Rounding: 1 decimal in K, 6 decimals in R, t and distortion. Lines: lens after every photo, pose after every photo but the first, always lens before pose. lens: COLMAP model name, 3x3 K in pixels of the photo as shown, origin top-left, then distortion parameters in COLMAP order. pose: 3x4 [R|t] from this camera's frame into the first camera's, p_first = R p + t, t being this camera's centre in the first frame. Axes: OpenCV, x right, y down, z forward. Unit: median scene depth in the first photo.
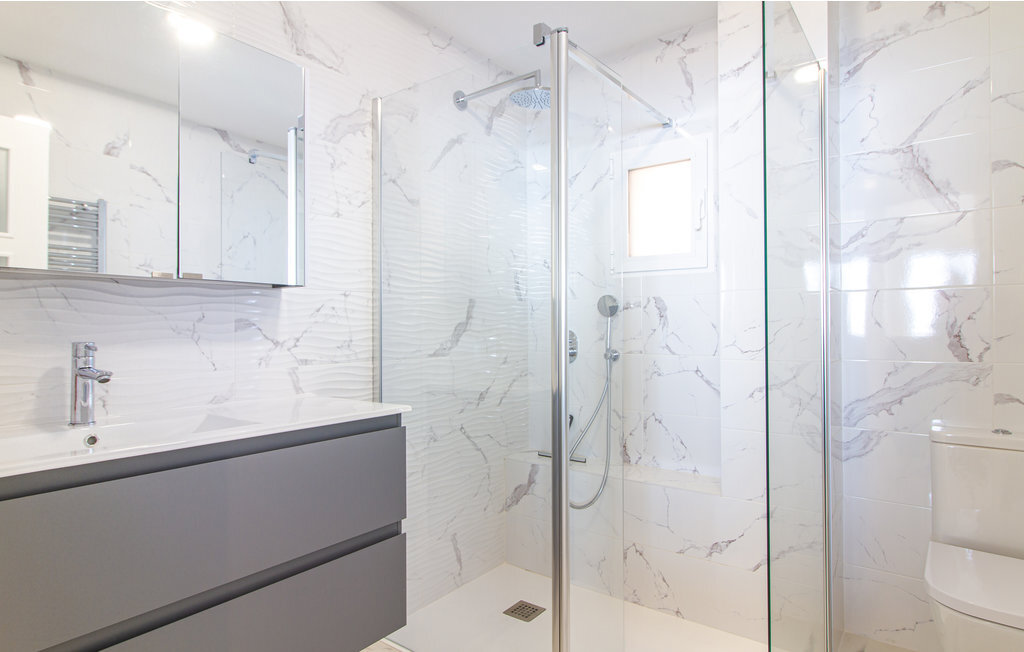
lens RADIAL K [[572.5, 0, 512.0], [0, 572.5, 326.0], [0, 0, 1]] dist [-0.000767, -0.000197]
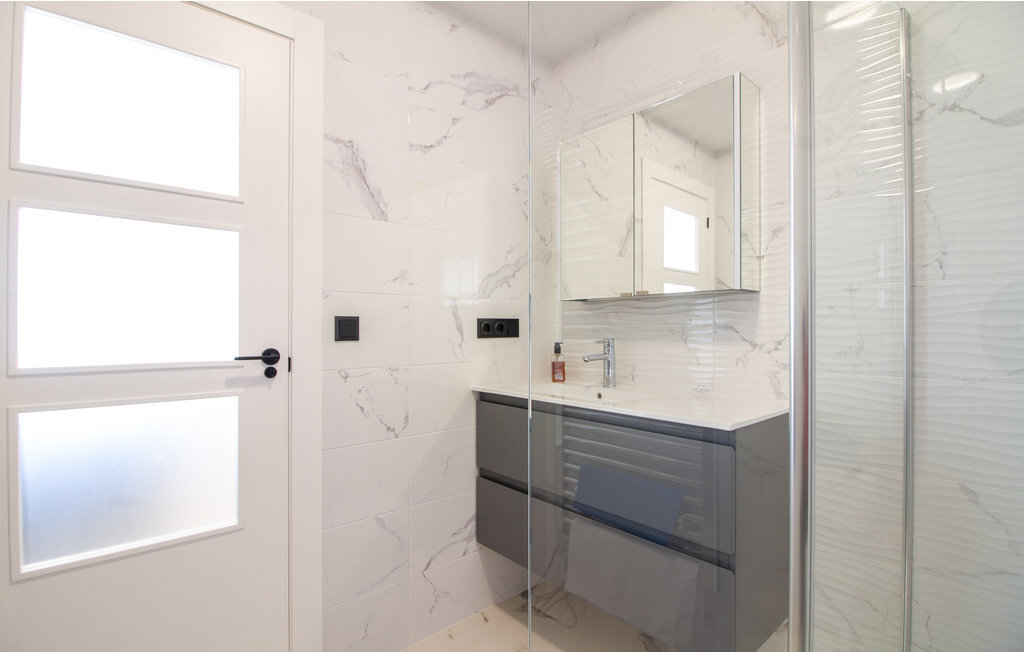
lens RADIAL K [[488.9, 0, 512.0], [0, 488.9, 326.0], [0, 0, 1]] dist [-0.001069, -0.000358]
pose [[-0.201496, -0.003330, -0.979484, 0.525447], [0.004093, 0.999983, -0.004241, -0.002501], [0.979481, -0.004863, -0.201479, 0.732666]]
